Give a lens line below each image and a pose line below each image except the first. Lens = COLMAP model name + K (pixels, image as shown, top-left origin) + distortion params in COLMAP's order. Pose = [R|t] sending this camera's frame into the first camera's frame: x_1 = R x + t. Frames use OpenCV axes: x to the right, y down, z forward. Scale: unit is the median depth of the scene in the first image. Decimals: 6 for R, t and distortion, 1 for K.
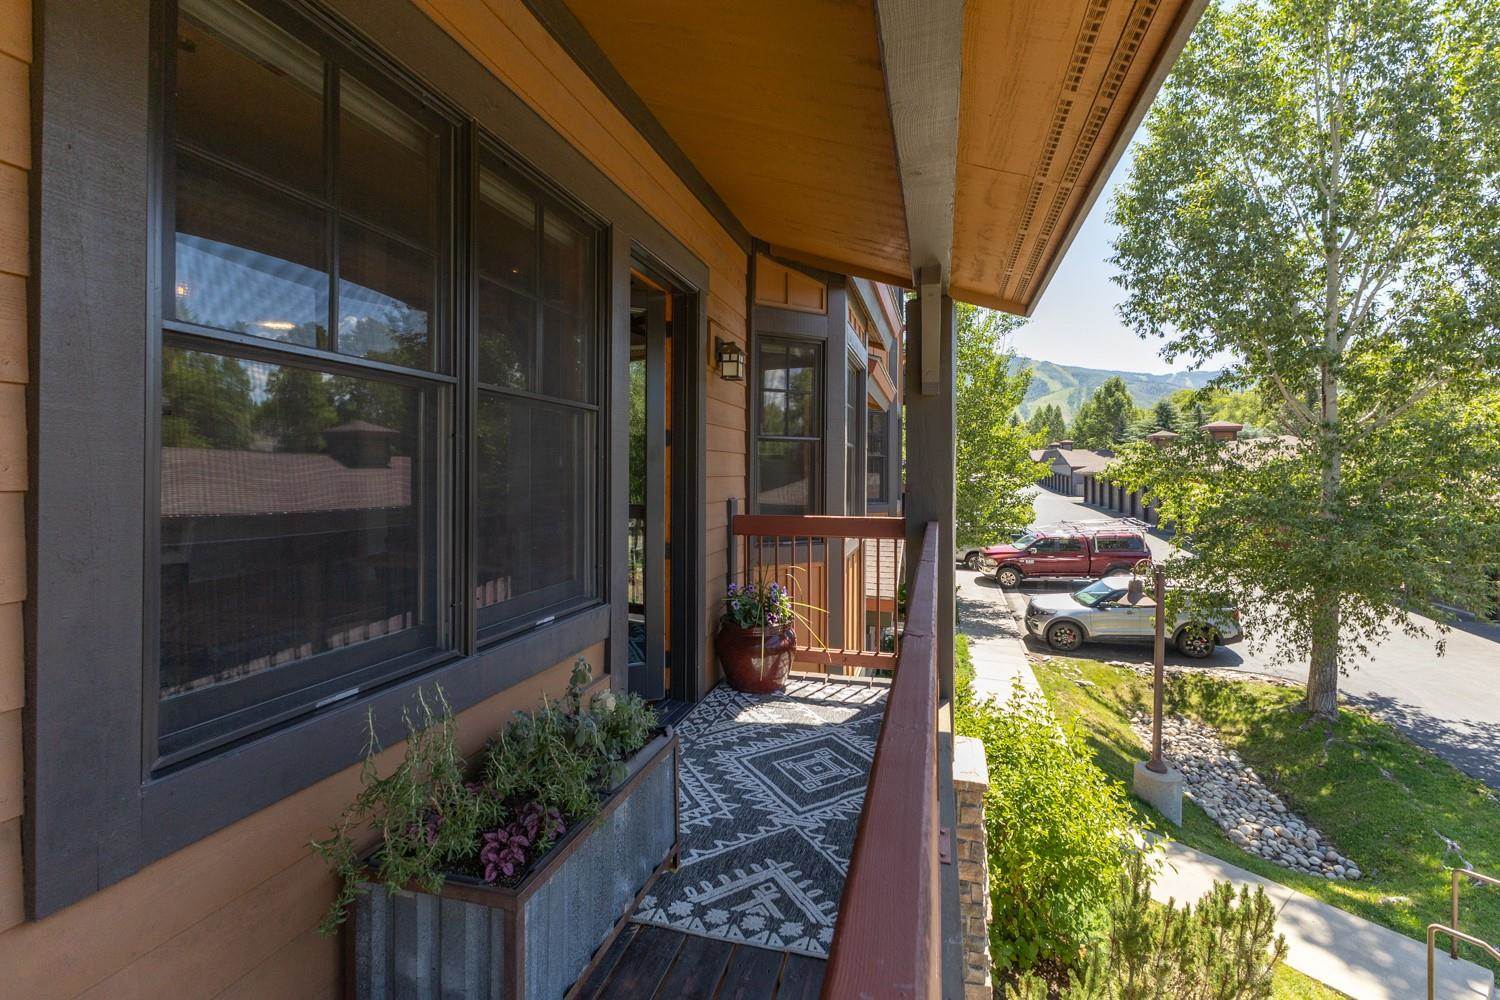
lens RADIAL K [[666.5, 0, 752.0], [0, 666.5, 469.2], [0, 0, 1]] dist [0.025403, -0.000295]
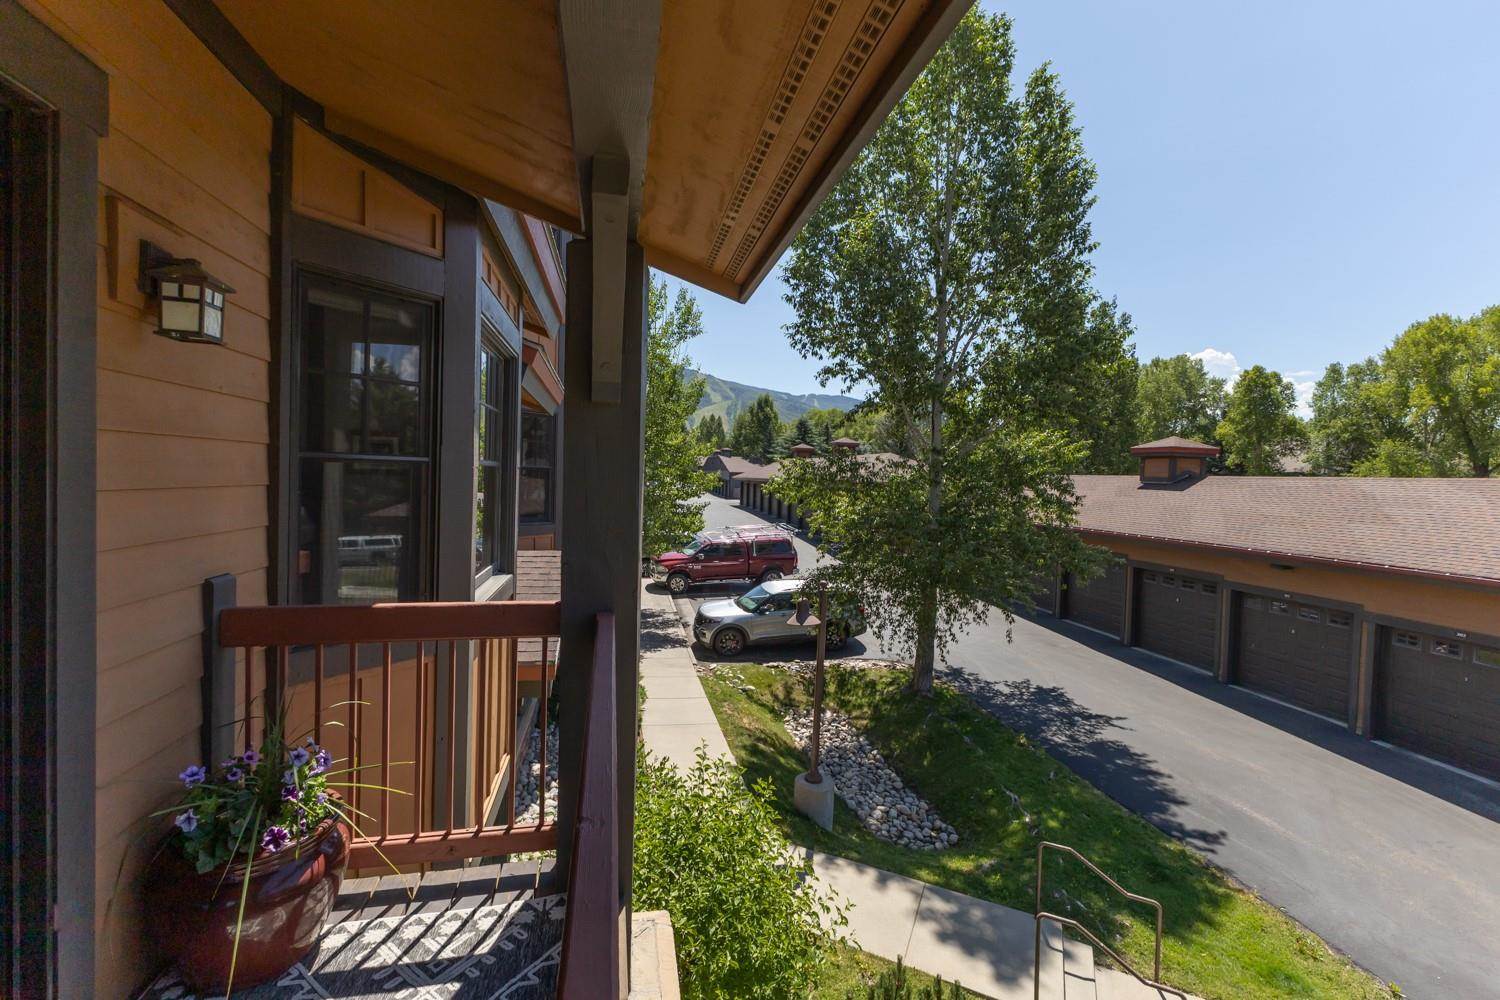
lens RADIAL K [[640.5, 0, 751.1], [0, 640.5, 478.9], [0, 0, 1]] dist [-0.001109, -0.000009]
pose [[0.883848, 0.014873, 0.467537, 0.042258], [-0.023044, 0.999665, 0.011763, -0.019430], [-0.467206, -0.021170, 0.883895, 0.158508]]
